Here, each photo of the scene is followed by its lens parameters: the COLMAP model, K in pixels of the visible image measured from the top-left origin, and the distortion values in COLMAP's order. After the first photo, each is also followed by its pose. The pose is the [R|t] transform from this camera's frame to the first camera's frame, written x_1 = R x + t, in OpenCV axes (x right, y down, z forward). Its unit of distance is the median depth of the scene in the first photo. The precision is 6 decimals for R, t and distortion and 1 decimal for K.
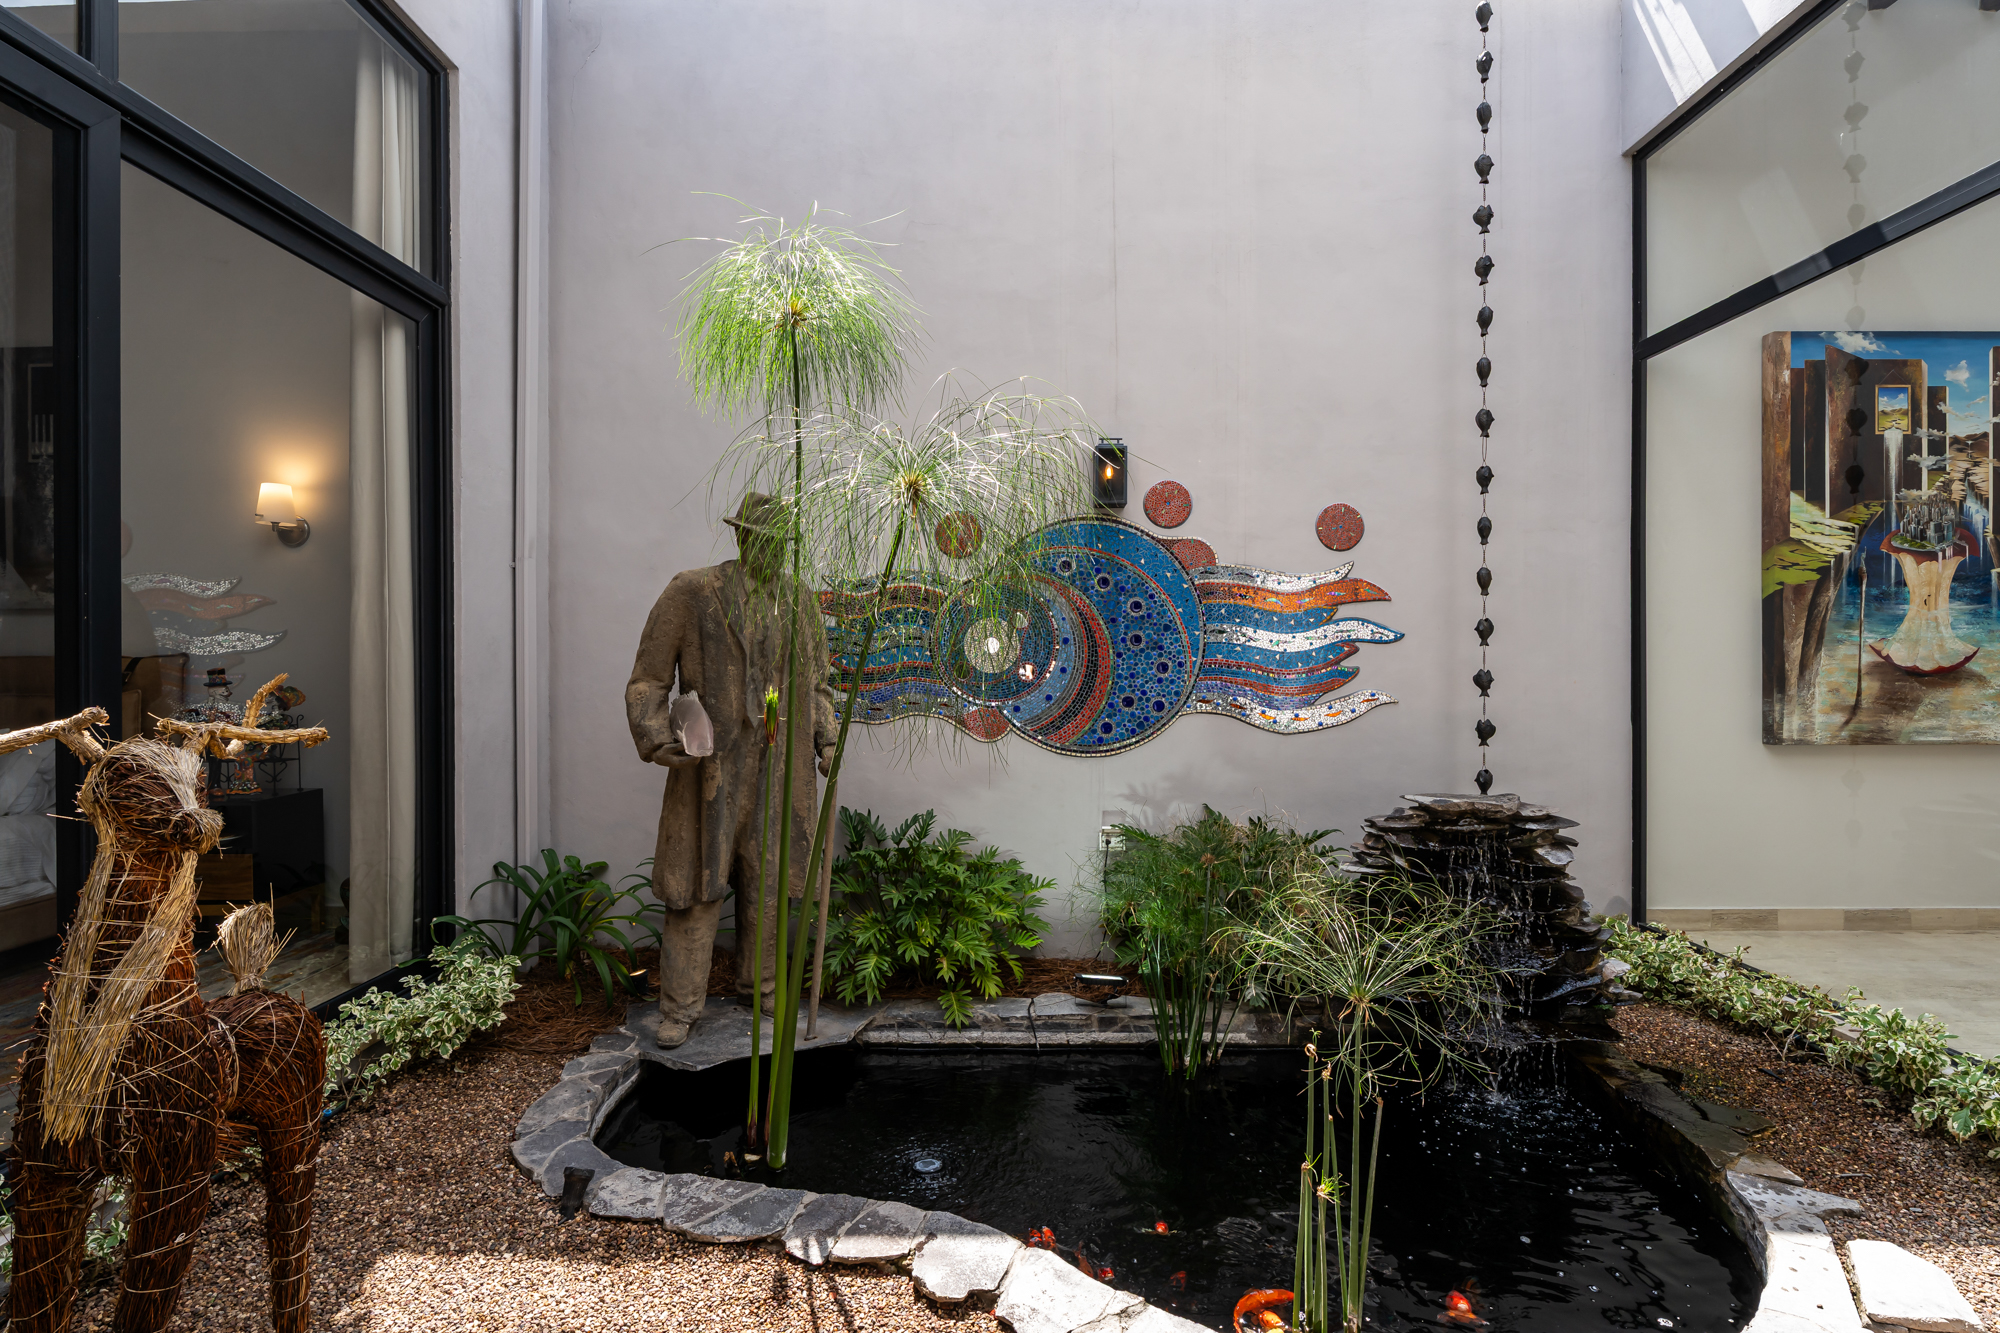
lens RADIAL K [[953.1, 0, 1000.0], [0, 953.1, 666.5], [0, 0, 1]] dist [-0.002579, -0.000296]
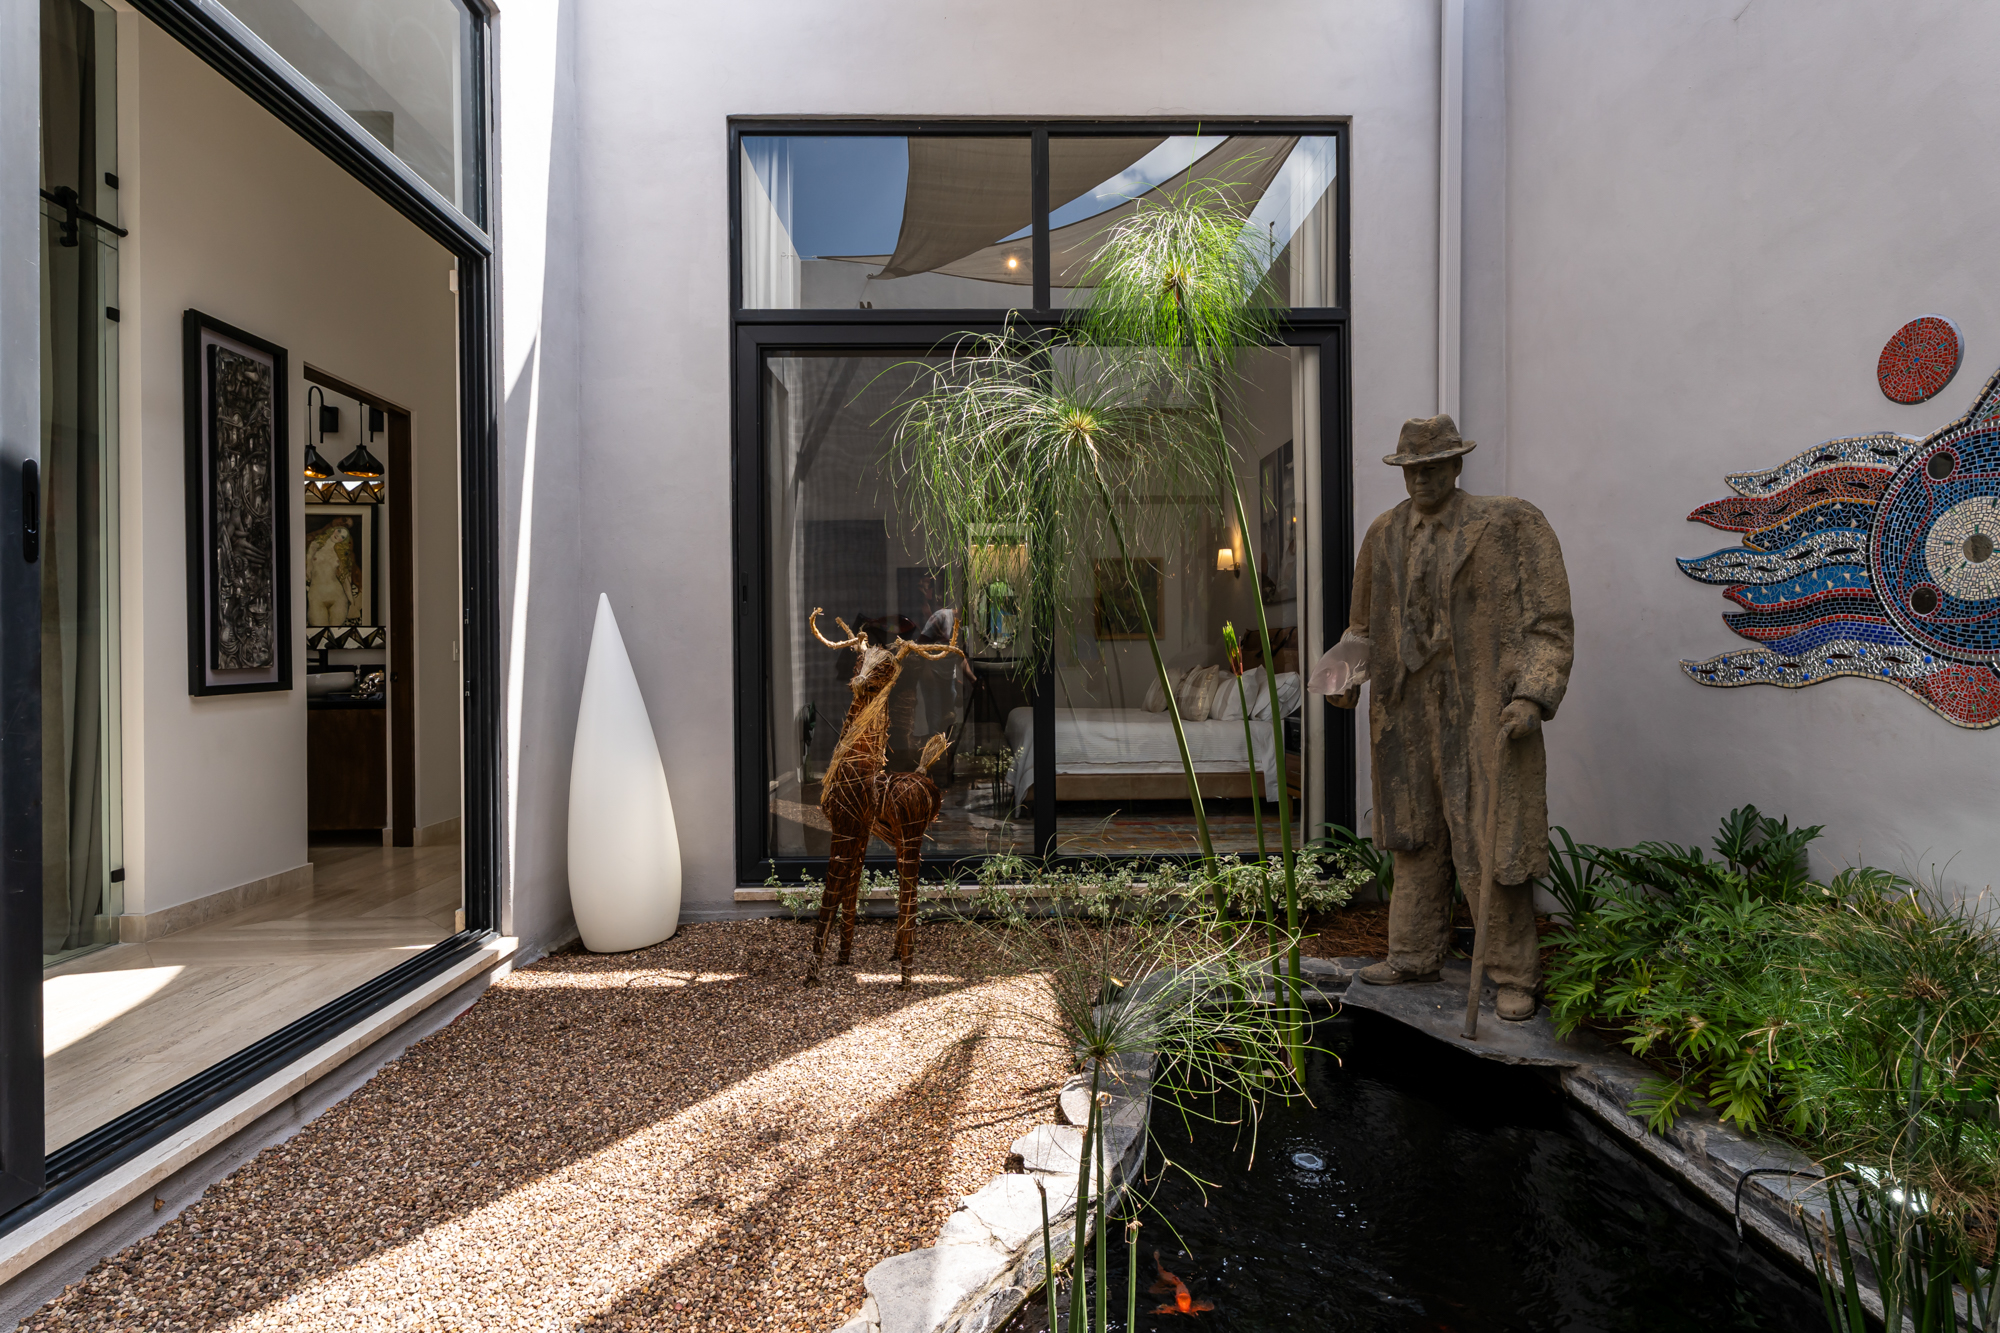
lens RADIAL K [[893.9, 0, 992.8], [0, 893.9, 665.1], [0, 0, 1]] dist [-0.001418, -0.000717]
pose [[0.062488, 0.008489, -0.998010, 0.546006], [0.005675, 0.999945, 0.008860, 0.043899], [0.998030, -0.006217, 0.062437, 0.500549]]
